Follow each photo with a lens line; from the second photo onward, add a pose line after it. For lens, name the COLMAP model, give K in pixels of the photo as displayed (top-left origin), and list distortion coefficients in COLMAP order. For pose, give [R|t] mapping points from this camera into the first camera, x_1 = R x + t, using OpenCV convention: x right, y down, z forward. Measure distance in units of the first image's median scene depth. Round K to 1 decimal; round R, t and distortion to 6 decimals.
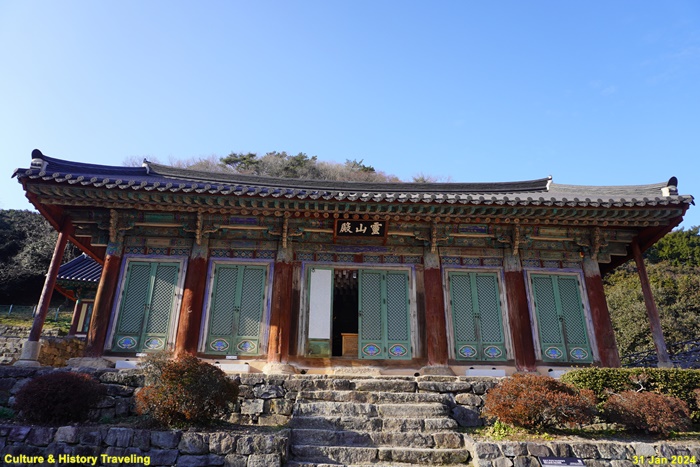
lens RADIAL K [[473.1, 0, 349.7], [0, 473.1, 231.9], [0, 0, 1]] dist [-0.049791, 0.039769]
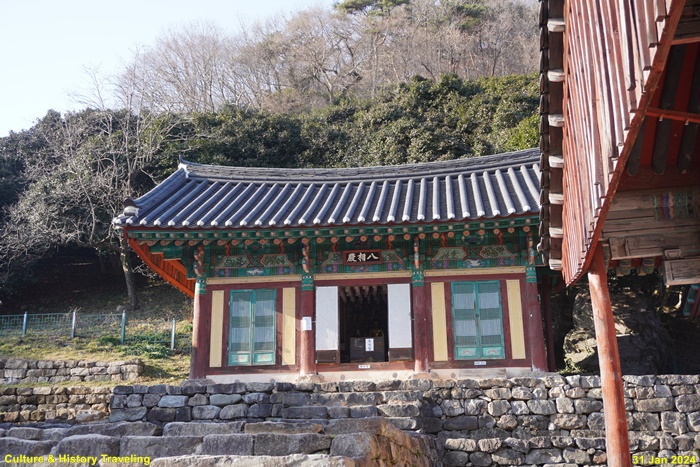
lens RADIAL K [[842.1, 0, 349.9], [0, 842.1, 234.0], [0, 0, 1]] dist [0.007018, 0.000000]
pose [[0.971205, -0.090551, -0.220368, -0.262898], [0.110836, 0.990494, 0.081472, 0.055590], [0.210895, -0.103551, 0.972008, 0.319041]]
